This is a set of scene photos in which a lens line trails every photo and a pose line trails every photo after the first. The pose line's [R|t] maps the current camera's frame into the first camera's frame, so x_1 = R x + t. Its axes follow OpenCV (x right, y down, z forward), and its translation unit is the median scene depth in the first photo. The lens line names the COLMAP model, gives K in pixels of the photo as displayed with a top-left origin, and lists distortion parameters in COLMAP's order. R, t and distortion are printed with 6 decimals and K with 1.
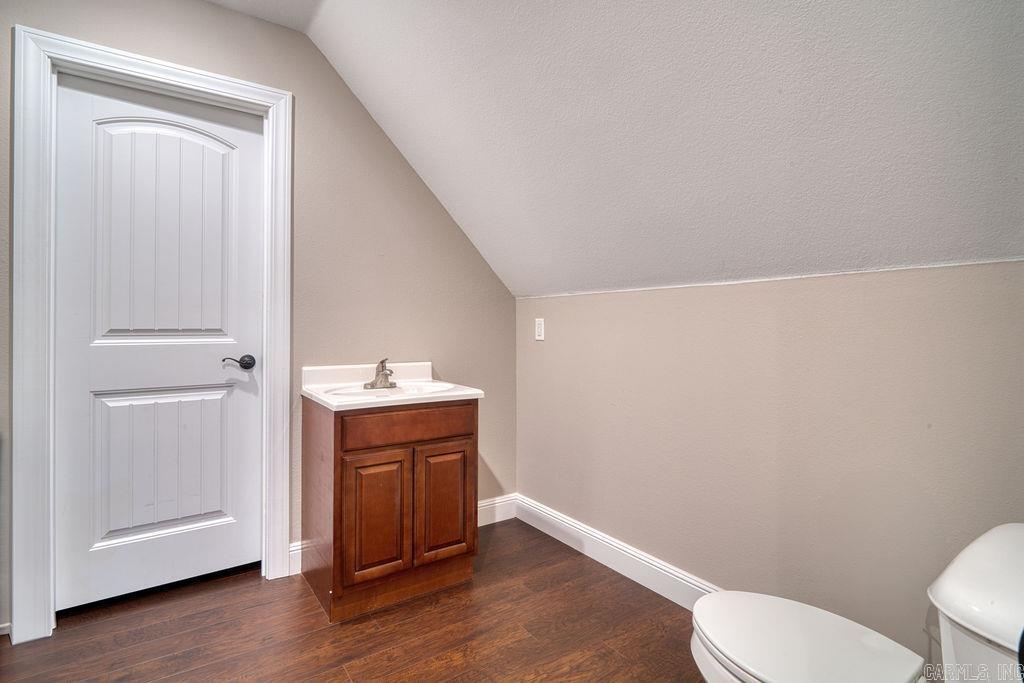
lens RADIAL K [[473.1, 0, 511.3], [0, 473.1, 328.4], [0, 0, 1]] dist [-0.044757, -0.000165]
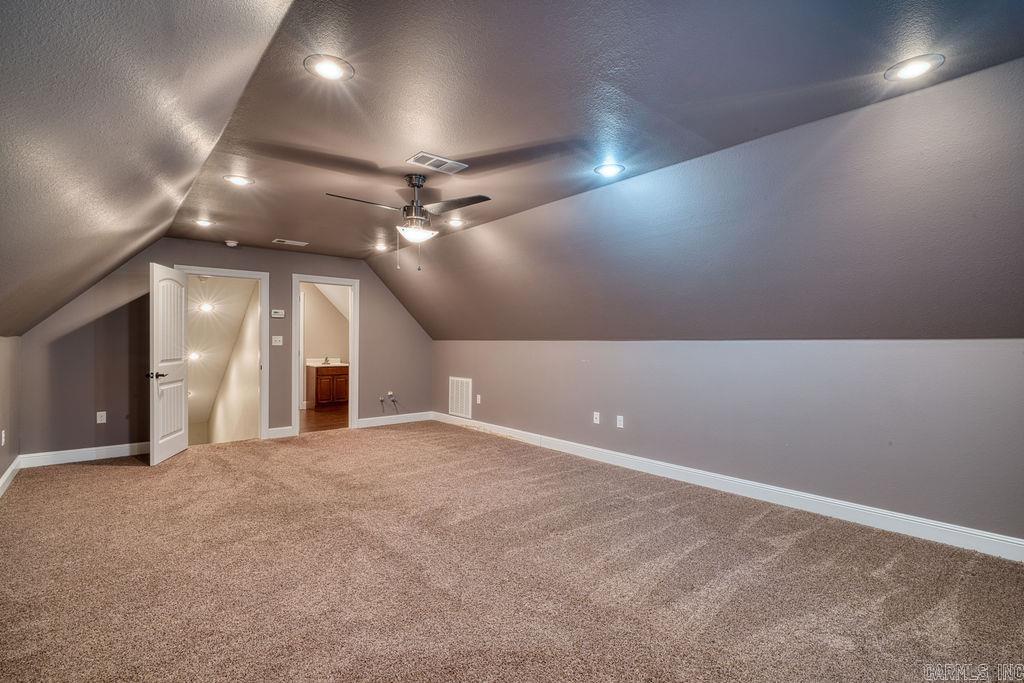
lens RADIAL K [[467.5, 0, 512.0], [0, 467.5, 341.5], [0, 0, 1]] dist [-0.014724, -0.000548]
pose [[0.995655, -0.004237, 0.093021, 1.243857], [0.003903, 0.999985, 0.003768, -0.096617], [-0.093035, -0.003388, 0.995657, -4.143870]]
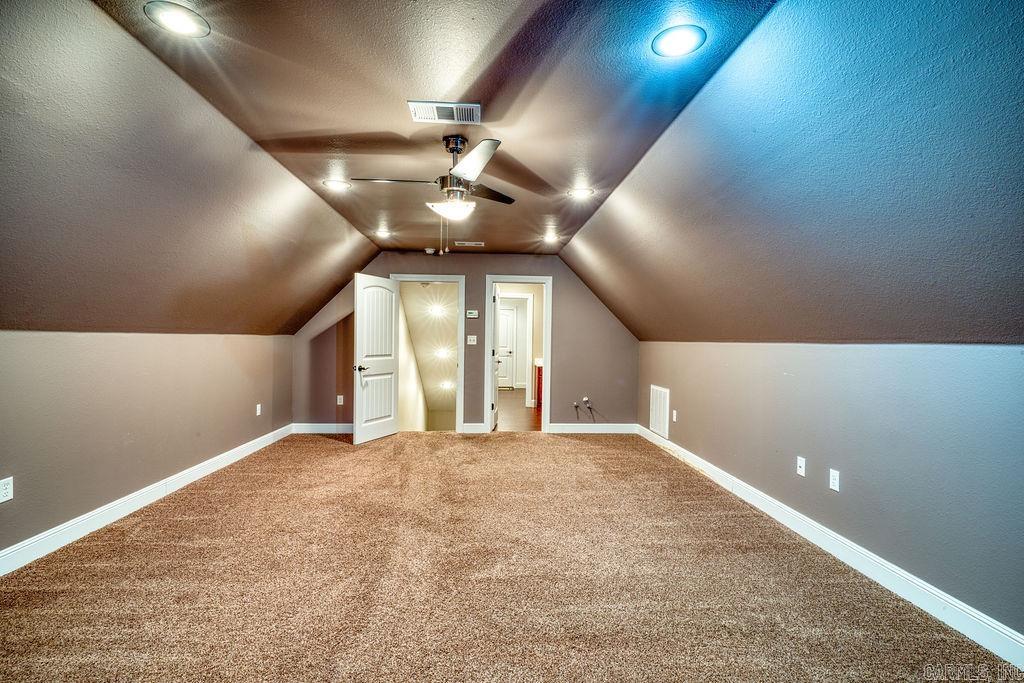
lens RADIAL K [[467.5, 0, 512.0], [0, 467.5, 341.5], [0, 0, 1]] dist [-0.014724, -0.000548]
pose [[0.854931, 0.005474, -0.518713, 2.336880], [-0.005600, 0.999983, 0.001323, -0.089787], [0.518711, 0.001774, 0.854948, -3.138584]]
